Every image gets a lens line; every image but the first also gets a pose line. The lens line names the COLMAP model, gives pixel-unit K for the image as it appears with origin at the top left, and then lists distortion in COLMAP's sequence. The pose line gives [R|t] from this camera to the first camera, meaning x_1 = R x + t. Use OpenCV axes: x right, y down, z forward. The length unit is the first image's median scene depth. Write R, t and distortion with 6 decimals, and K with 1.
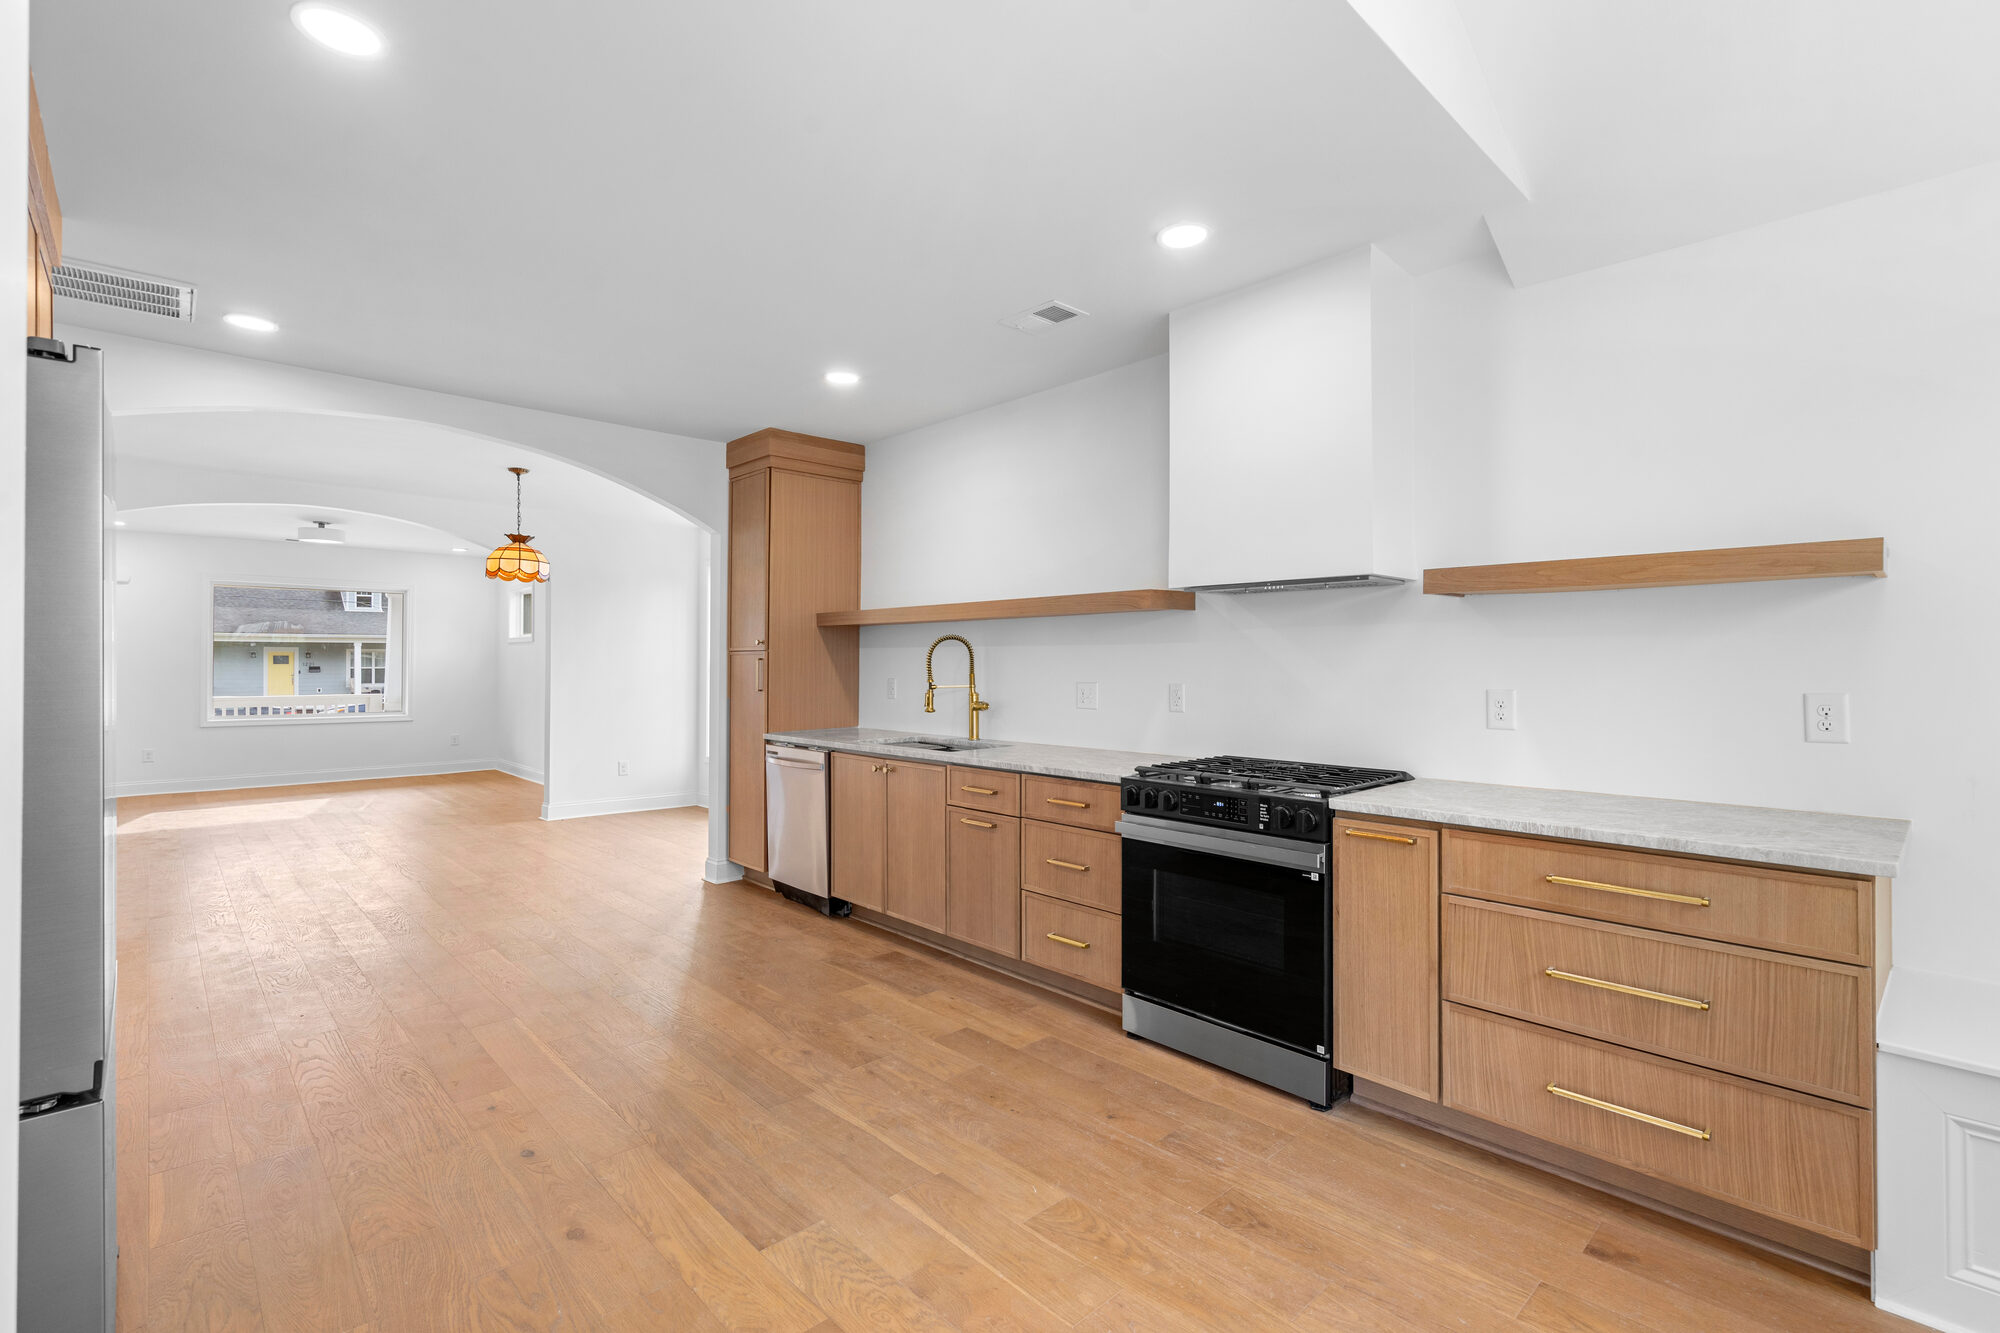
lens RADIAL K [[903.7, 0, 998.1], [0, 903.7, 657.3], [0, 0, 1]] dist [-0.007841, 0.002919]
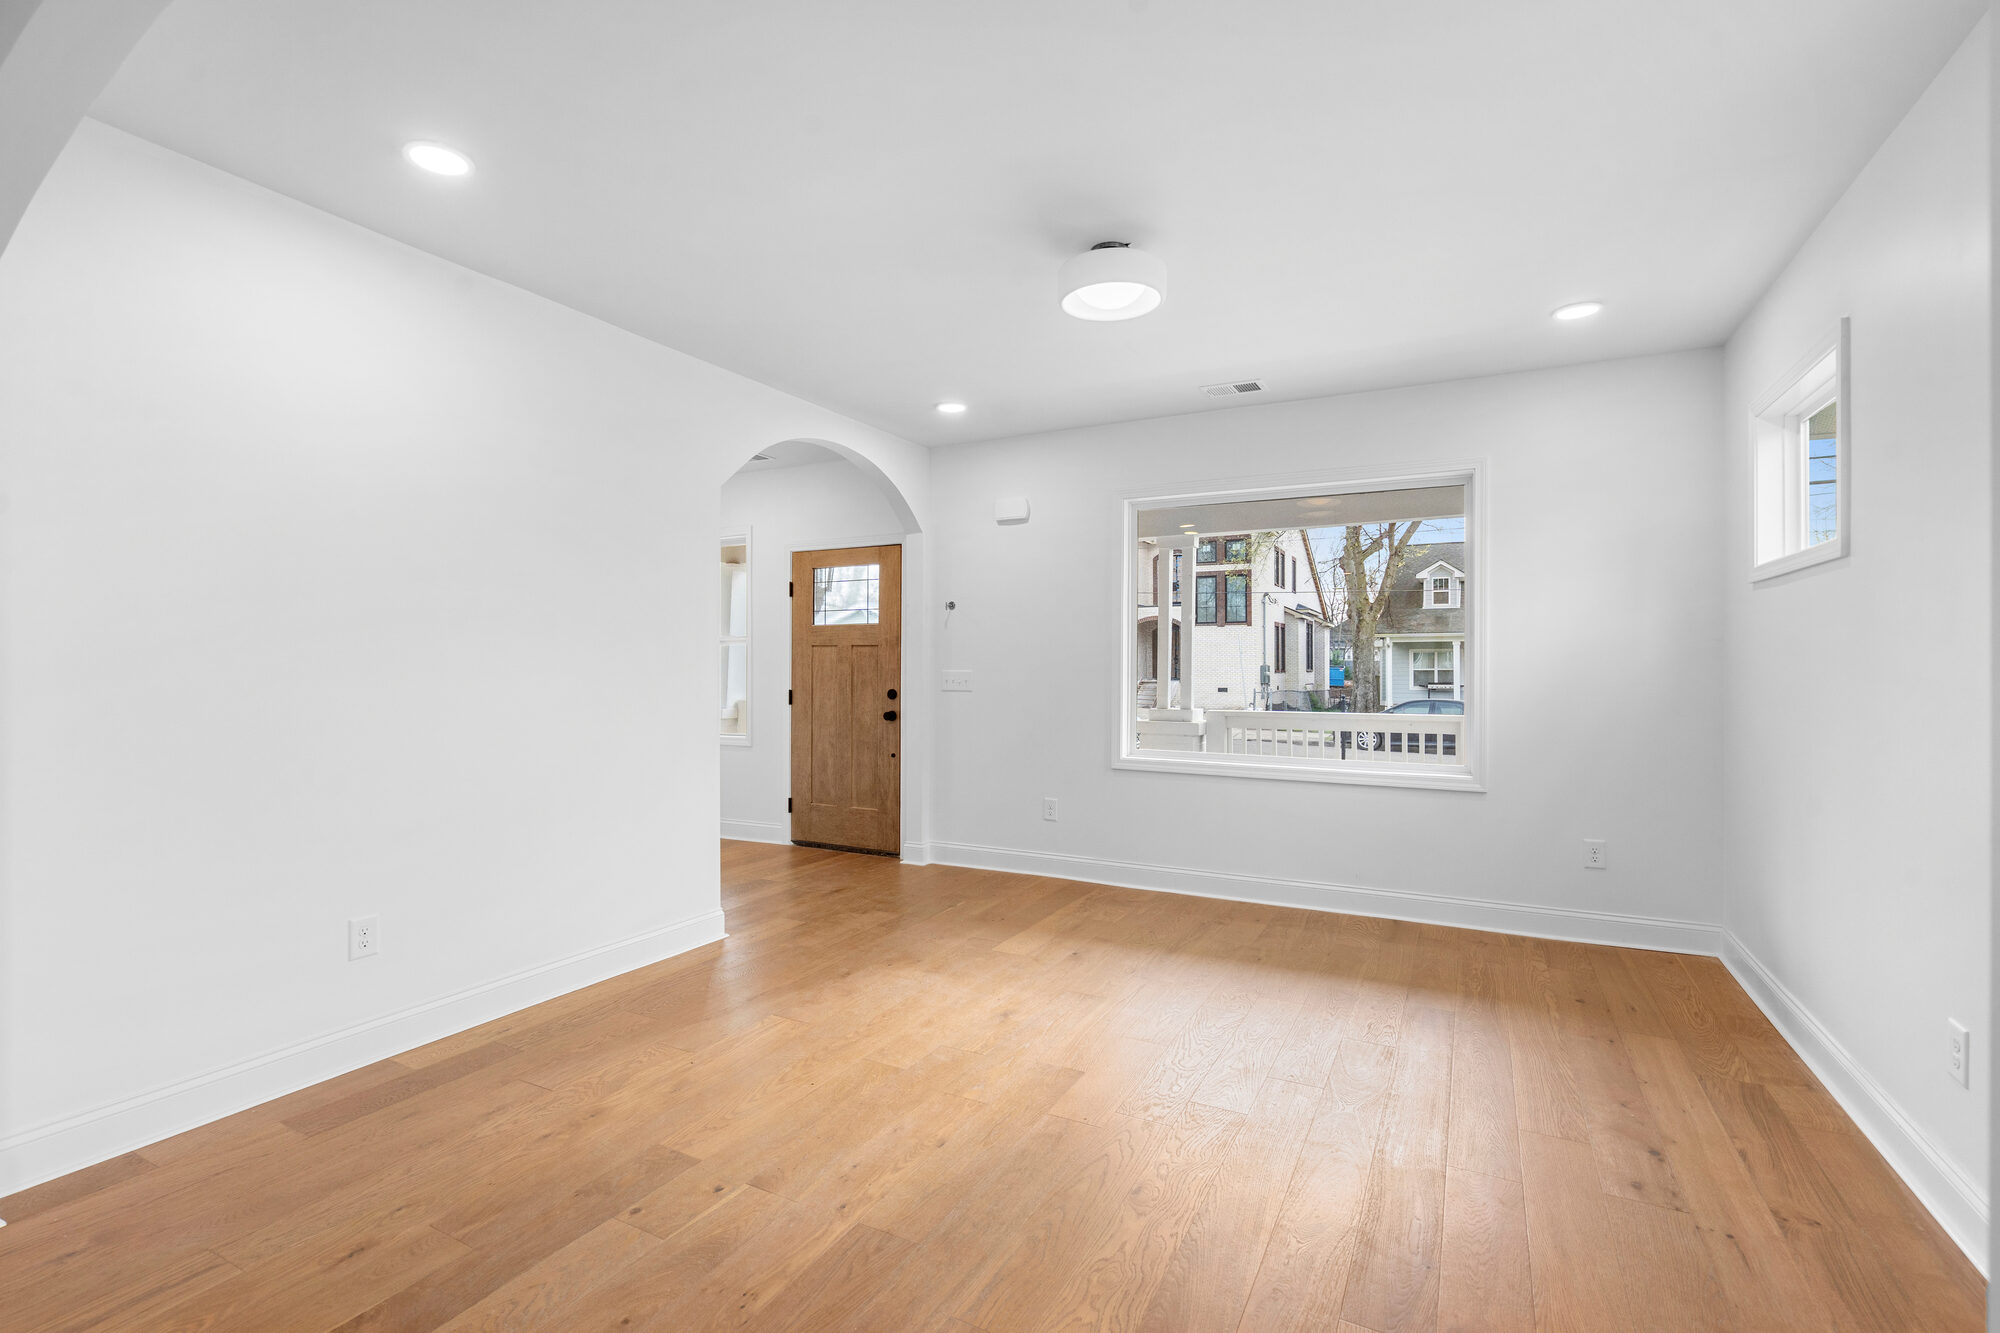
lens RADIAL K [[903.7, 0, 992.5], [0, 903.7, 656.9], [0, 0, 1]] dist [-0.007841, 0.002919]
pose [[0.317447, -0.008495, -0.948238, -0.670549], [0.004860, 0.999961, -0.007332, 0.023019], [0.948264, -0.002281, 0.317476, 1.318193]]
